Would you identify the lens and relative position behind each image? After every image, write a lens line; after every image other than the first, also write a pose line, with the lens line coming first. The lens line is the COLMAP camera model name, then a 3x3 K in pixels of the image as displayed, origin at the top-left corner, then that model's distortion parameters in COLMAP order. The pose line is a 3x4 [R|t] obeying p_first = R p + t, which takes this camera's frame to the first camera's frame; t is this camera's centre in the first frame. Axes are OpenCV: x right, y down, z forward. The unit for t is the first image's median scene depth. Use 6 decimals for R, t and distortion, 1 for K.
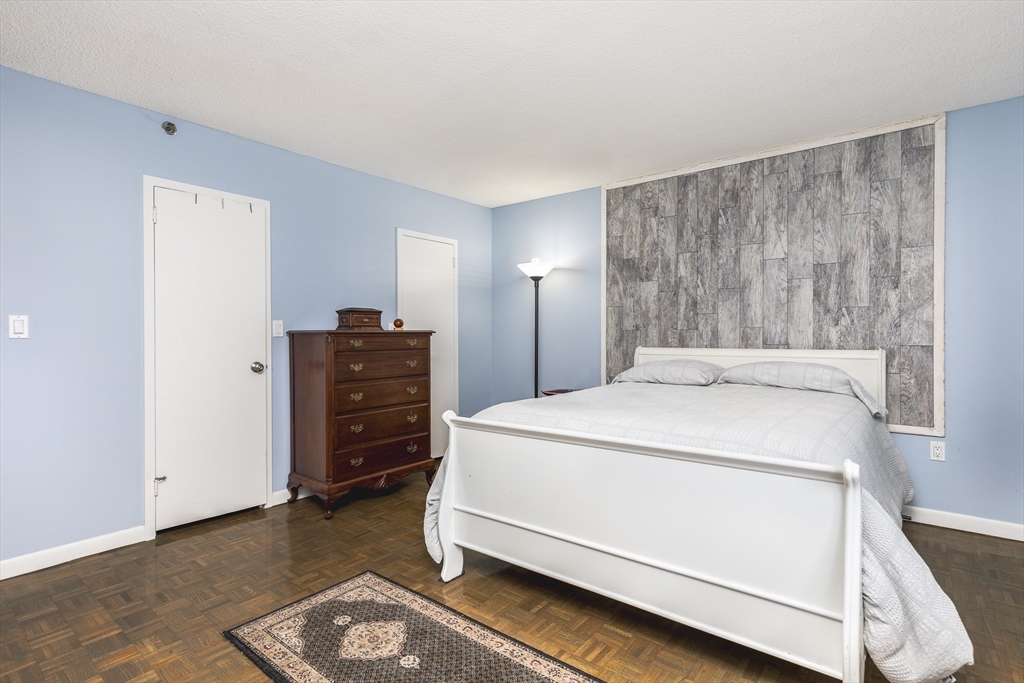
lens RADIAL K [[493.9, 0, 530.5], [0, 493.9, 337.4], [0, 0, 1]] dist [0.006734, -0.001624]
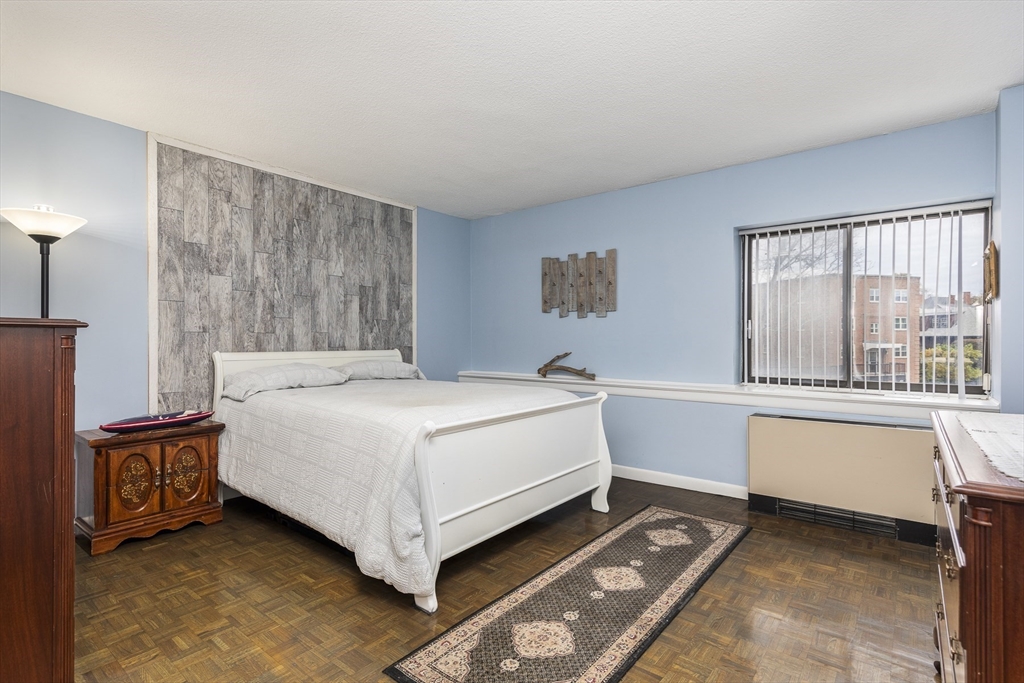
lens RADIAL K [[493.9, 0, 513.3], [0, 493.9, 342.8], [0, 0, 1]] dist [0.006734, -0.001624]
pose [[0.025695, 0.001227, 0.999669, -0.677606], [0.003964, 0.999991, -0.001329, 0.006653], [-0.999662, 0.003997, 0.025690, 0.529672]]
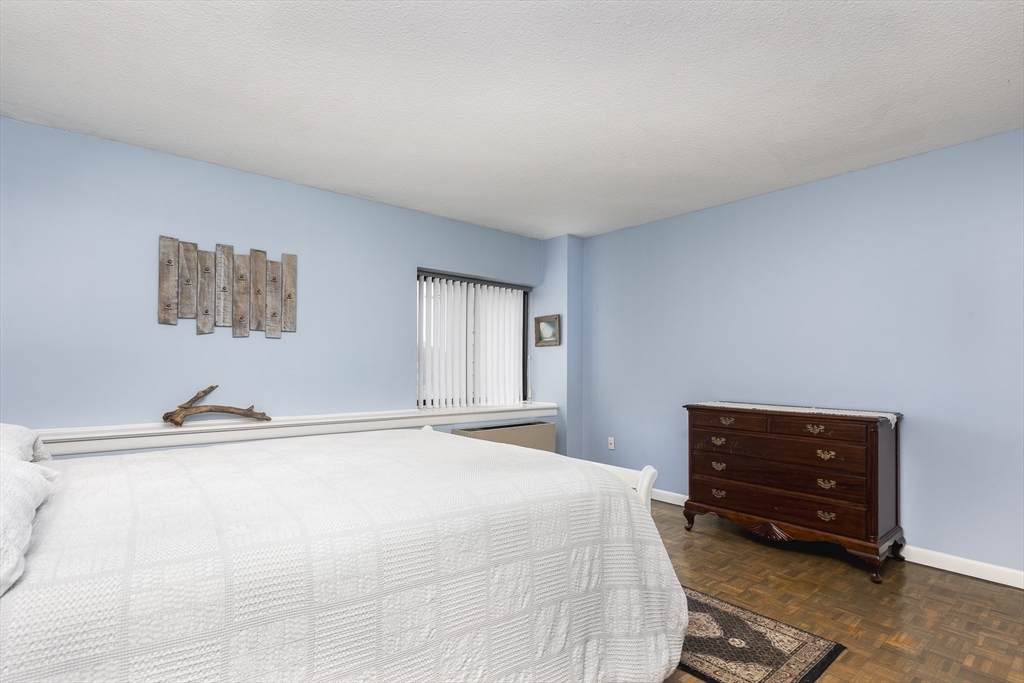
lens RADIAL K [[493.9, 0, 498.6], [0, 493.9, 363.9], [0, 0, 1]] dist [0.006734, -0.001624]
pose [[-0.967820, -0.003511, 0.251618, -0.082749], [-0.003945, 0.999991, -0.001223, -0.009487], [-0.251612, -0.002176, -0.967826, 1.171115]]
